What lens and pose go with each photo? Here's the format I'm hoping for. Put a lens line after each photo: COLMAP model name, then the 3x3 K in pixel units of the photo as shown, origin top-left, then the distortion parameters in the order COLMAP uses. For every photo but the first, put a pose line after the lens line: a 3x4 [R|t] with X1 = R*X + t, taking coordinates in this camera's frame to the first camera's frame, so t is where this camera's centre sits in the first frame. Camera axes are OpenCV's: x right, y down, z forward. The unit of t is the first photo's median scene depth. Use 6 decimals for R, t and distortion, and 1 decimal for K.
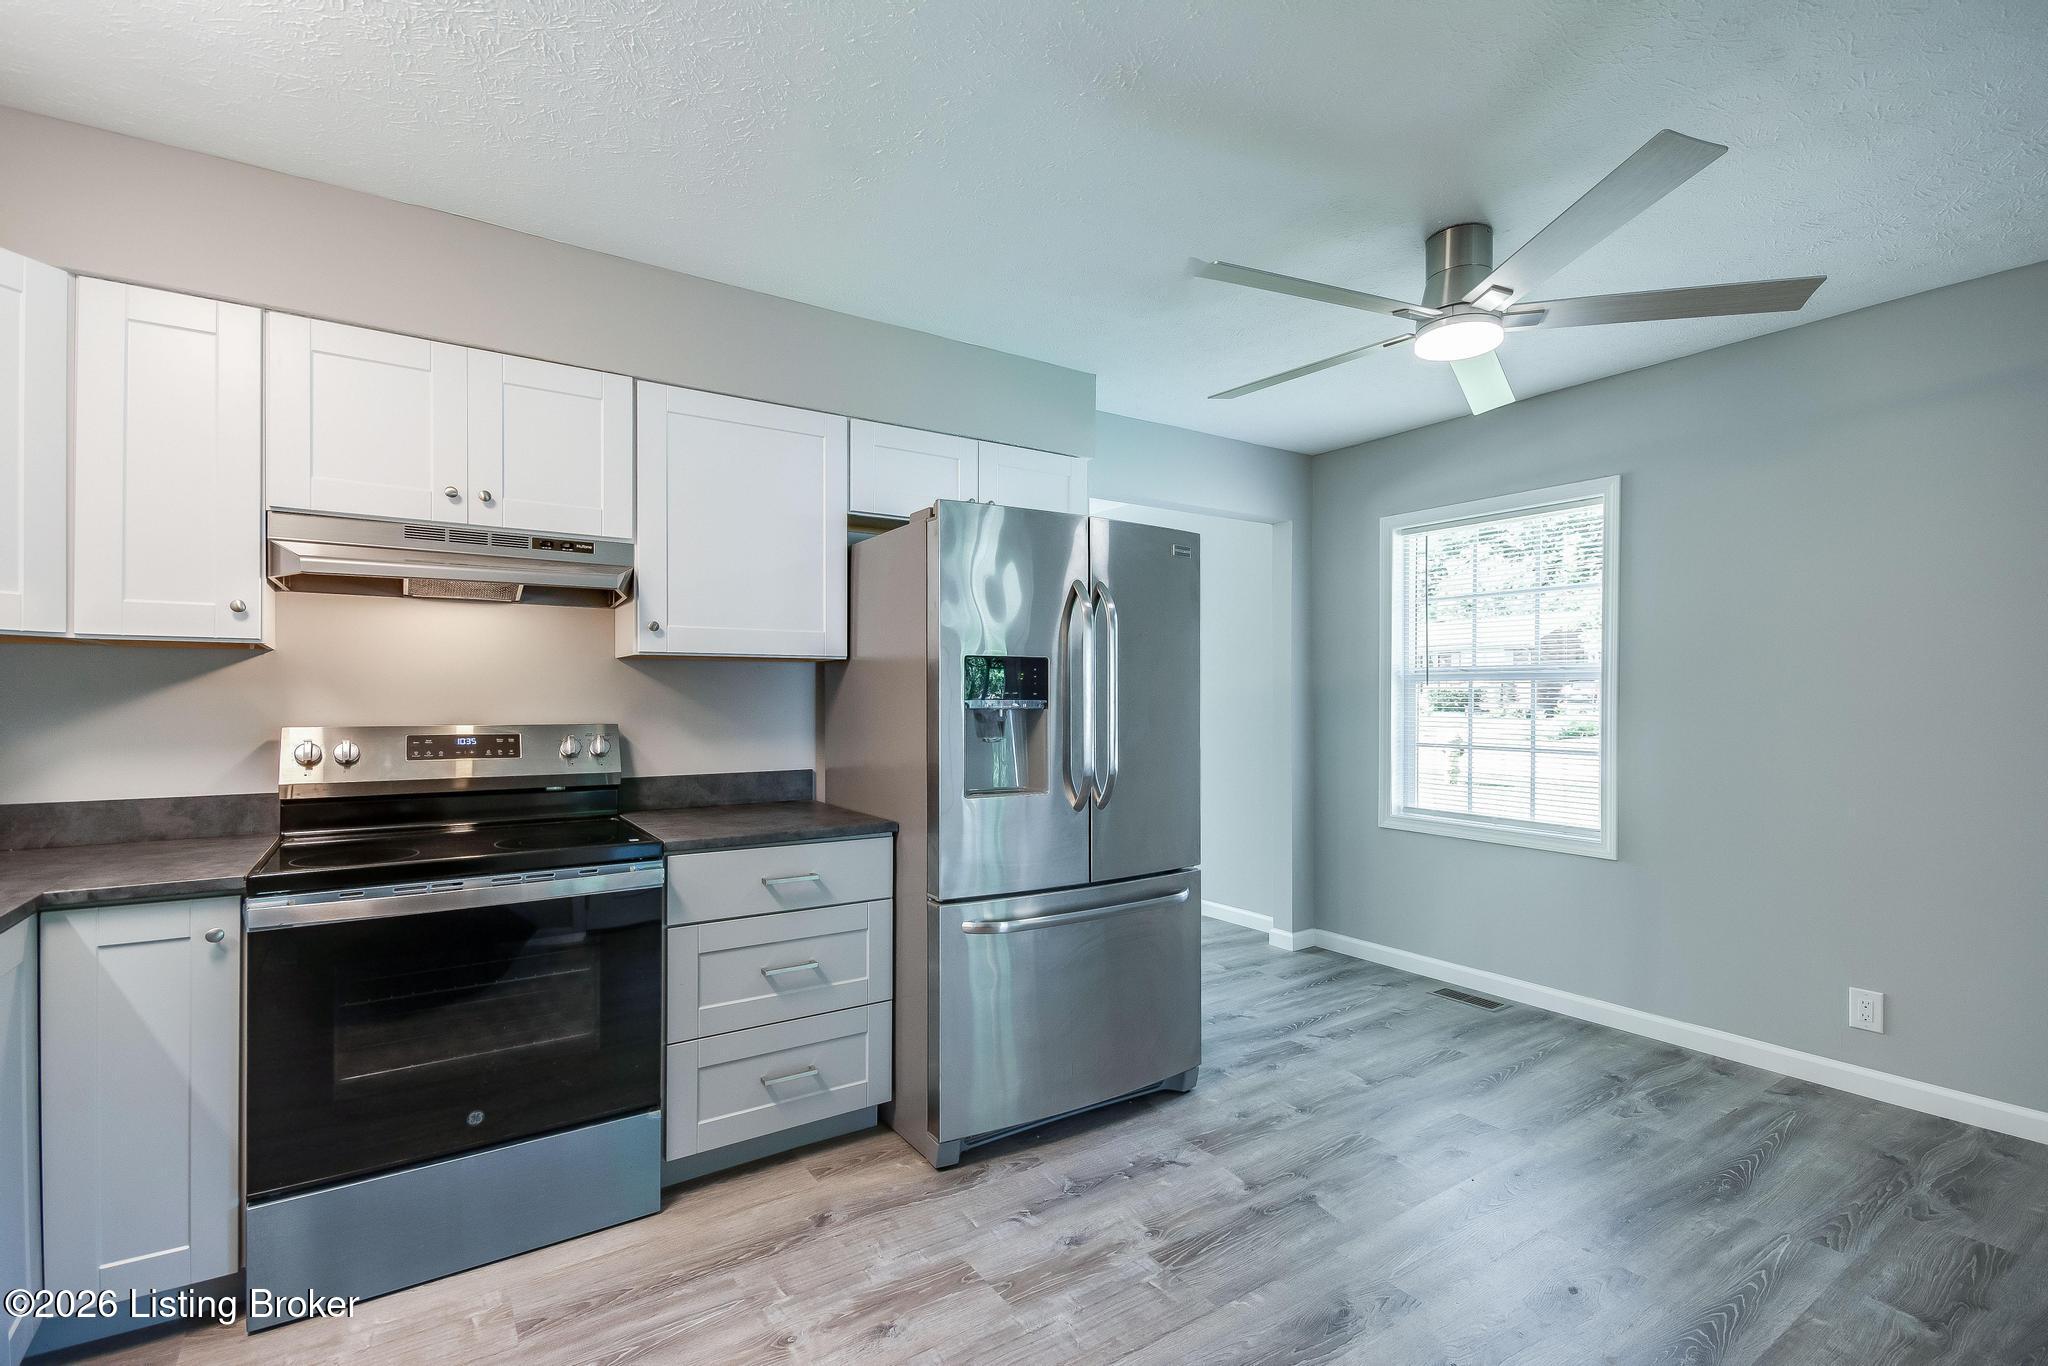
lens RADIAL K [[878.8, 0, 1024.0], [0, 878.8, 683.0], [0, 0, 1]] dist [0.000916, -0.000260]
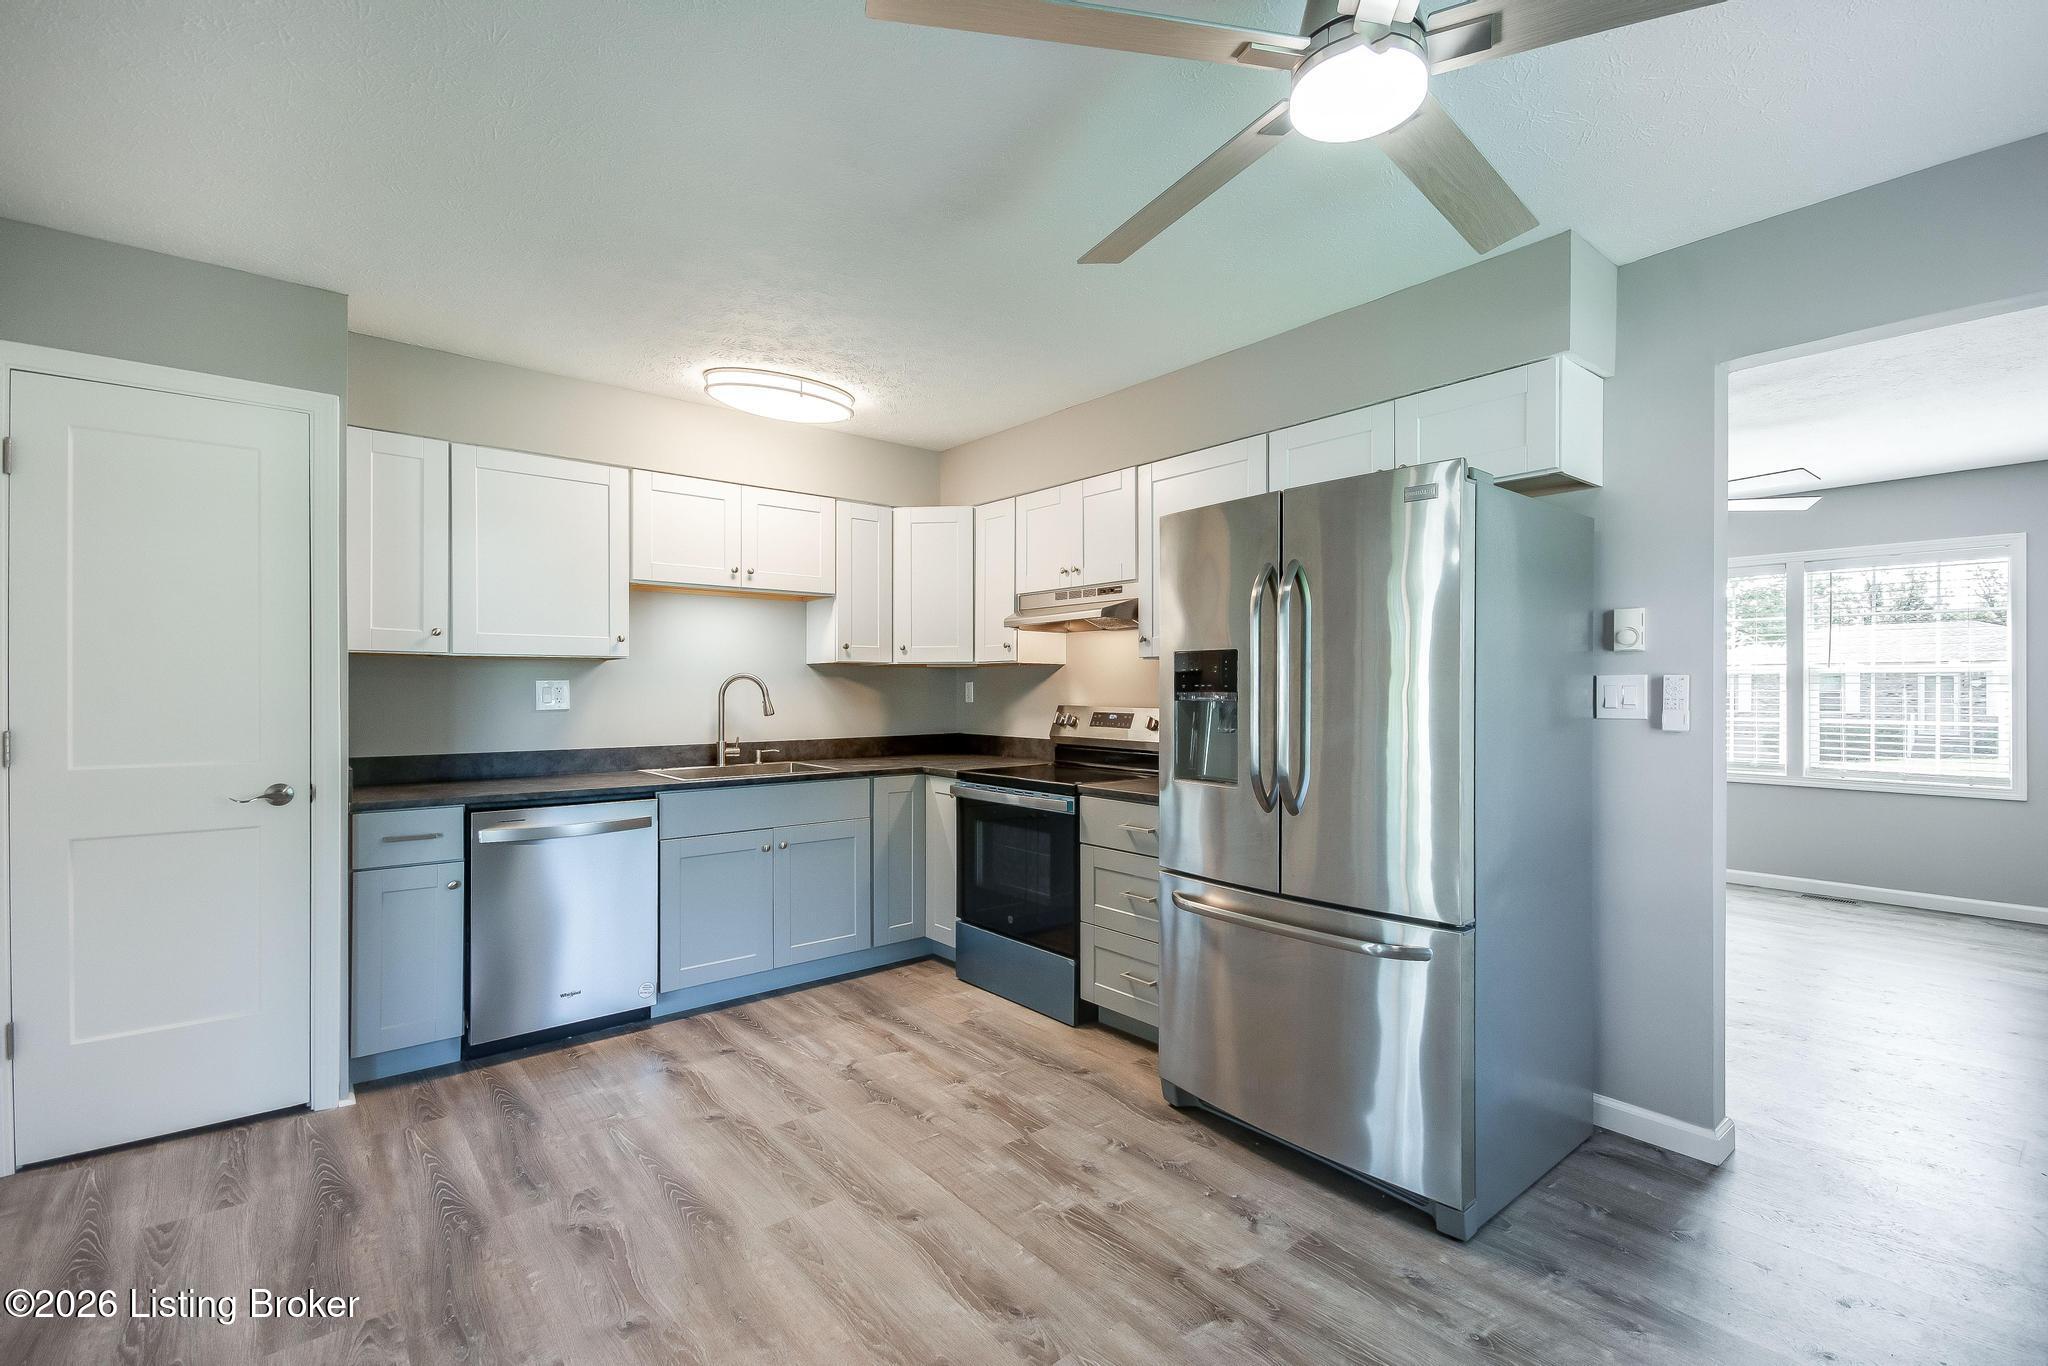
lens RADIAL K [[912.3, 0, 1051.8], [0, 912.3, 692.8], [0, 0, 1]] dist [0.000369, -0.000012]
pose [[0.135428, 0.002982, -0.990783, 1.124573], [0.012889, 0.999906, 0.004771, 0.013703], [0.990703, -0.013417, 0.135377, 0.741663]]
